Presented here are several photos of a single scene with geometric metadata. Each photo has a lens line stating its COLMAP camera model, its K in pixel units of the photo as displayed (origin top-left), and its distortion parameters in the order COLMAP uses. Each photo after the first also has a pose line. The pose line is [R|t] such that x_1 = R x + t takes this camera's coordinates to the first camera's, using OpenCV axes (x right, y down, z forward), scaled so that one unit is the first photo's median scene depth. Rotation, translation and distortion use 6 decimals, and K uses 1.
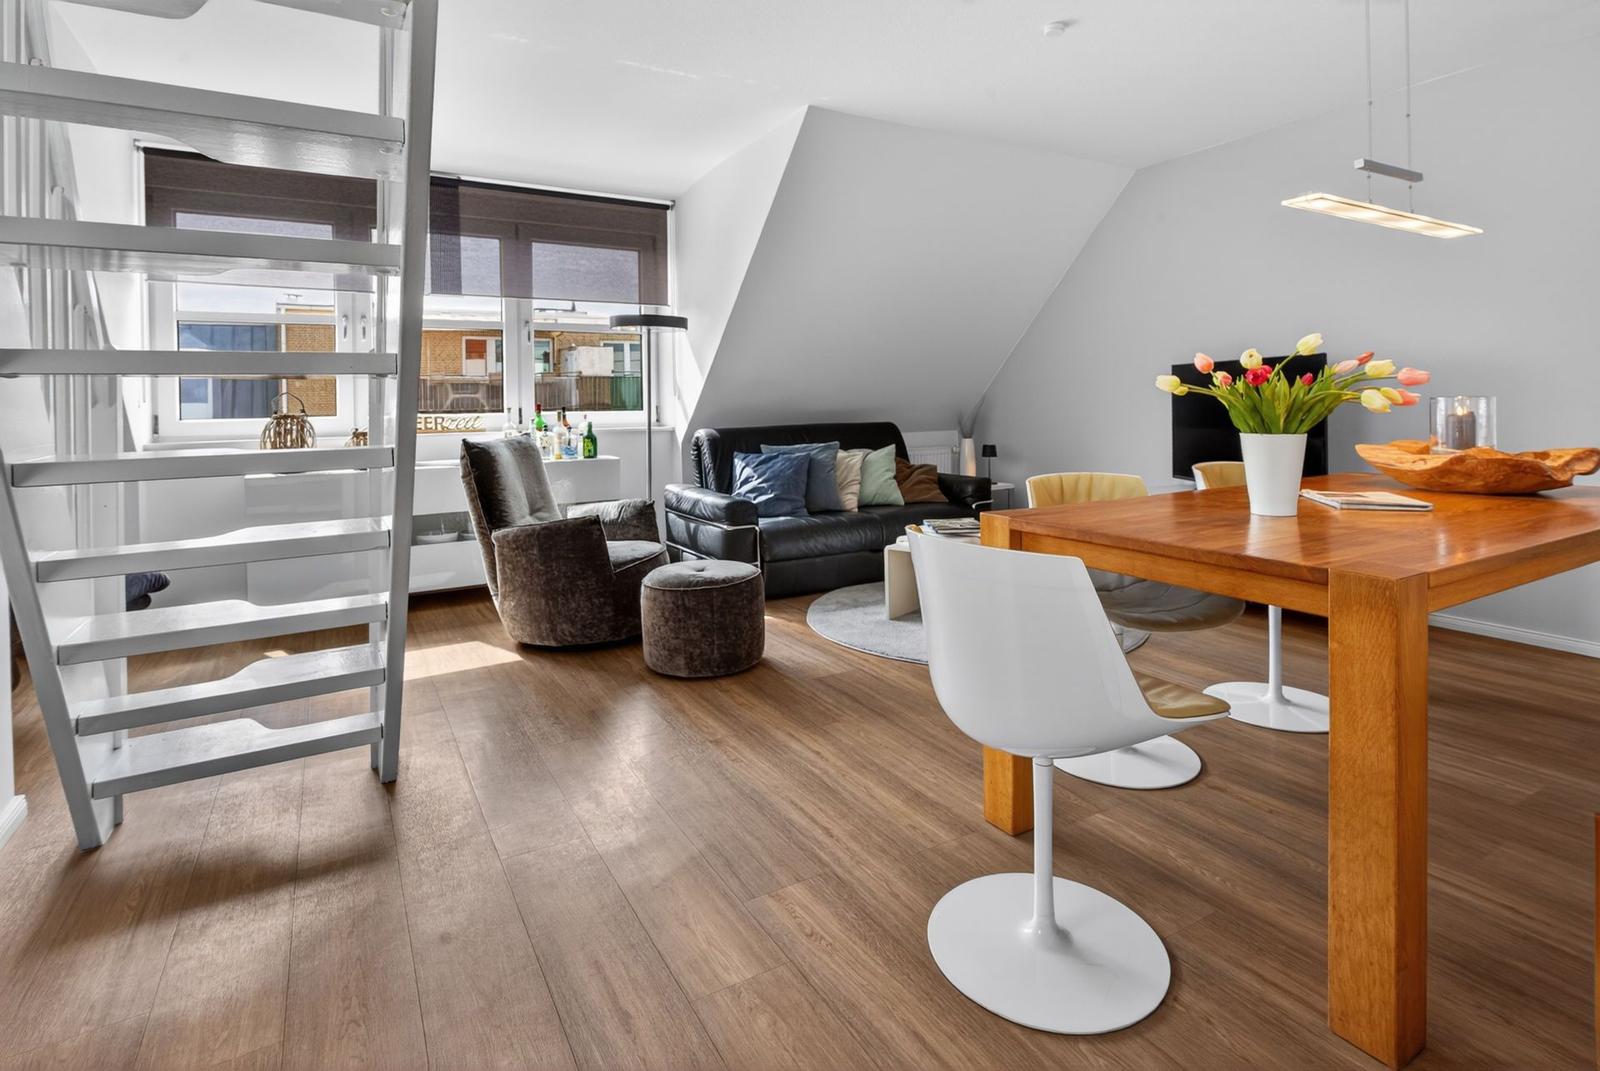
lens RADIAL K [[813.9, 0, 788.8], [0, 813.9, 399.2], [0, 0, 1]] dist [0.005367, 0.000951]
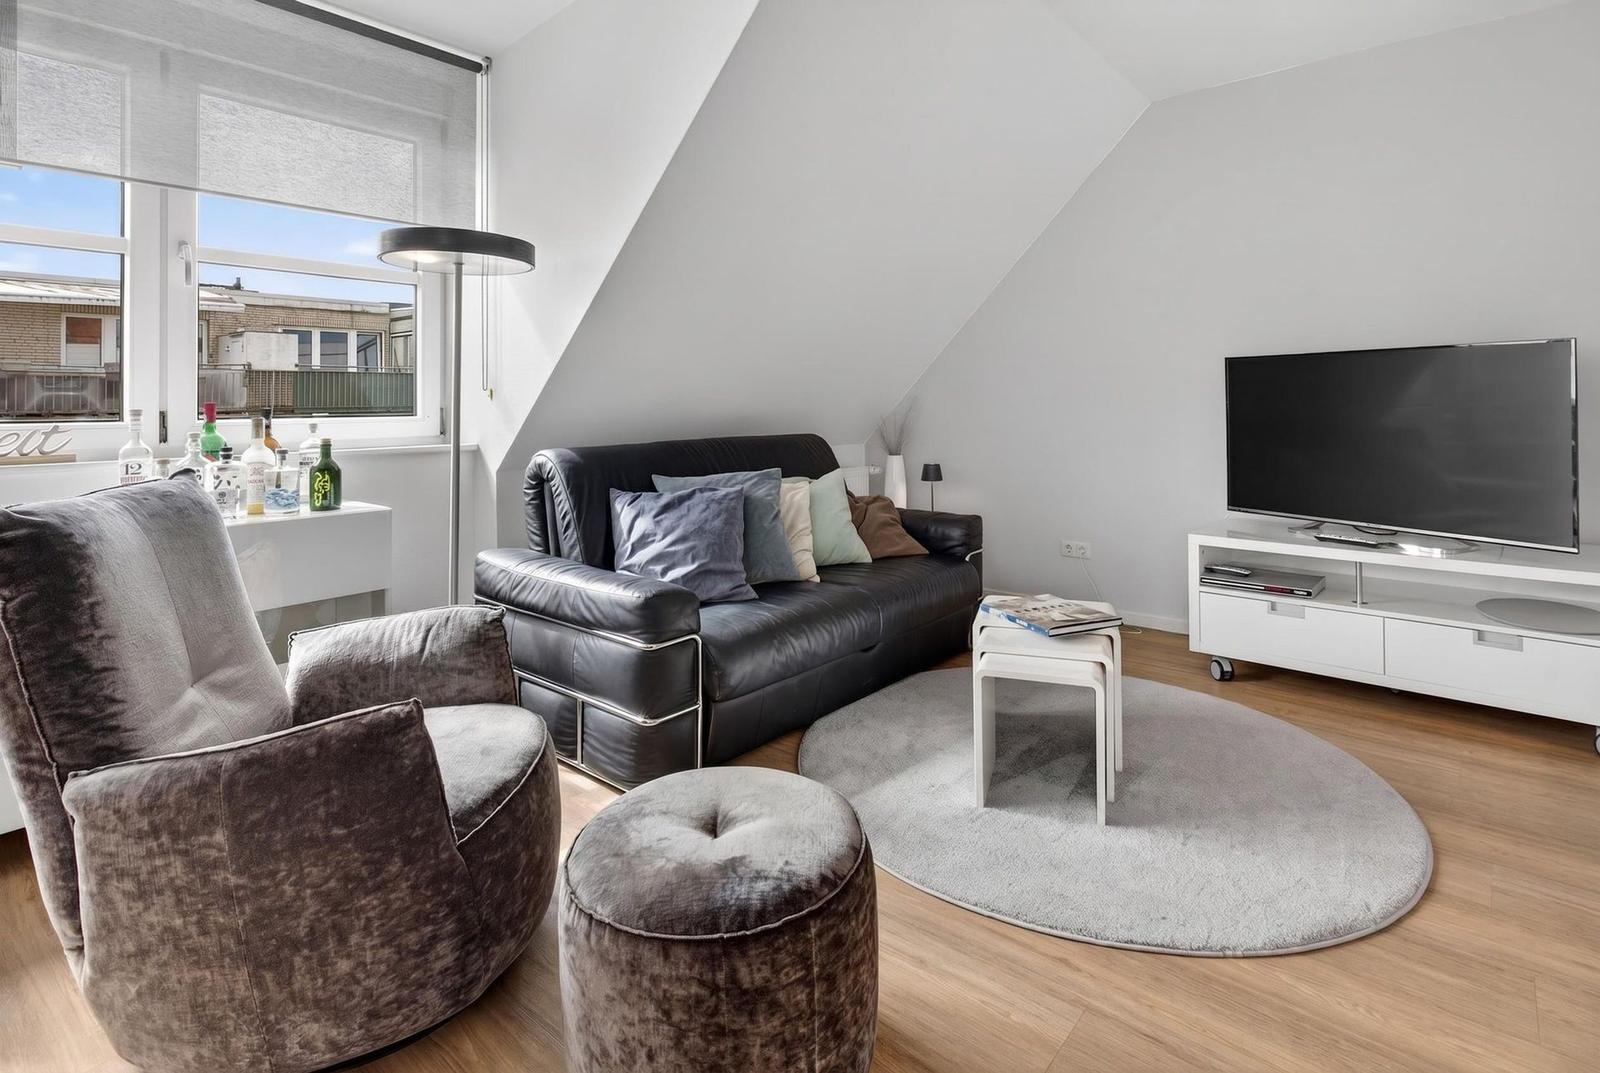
lens RADIAL K [[813.9, 0, 788.8], [0, 813.9, 400.2], [0, 0, 1]] dist [0.005367, 0.000951]
pose [[0.942508, 0.008961, 0.334063, -0.142552], [-0.007329, 0.999954, -0.006146, 0.004446], [-0.334103, 0.003345, 0.942531, 0.421045]]
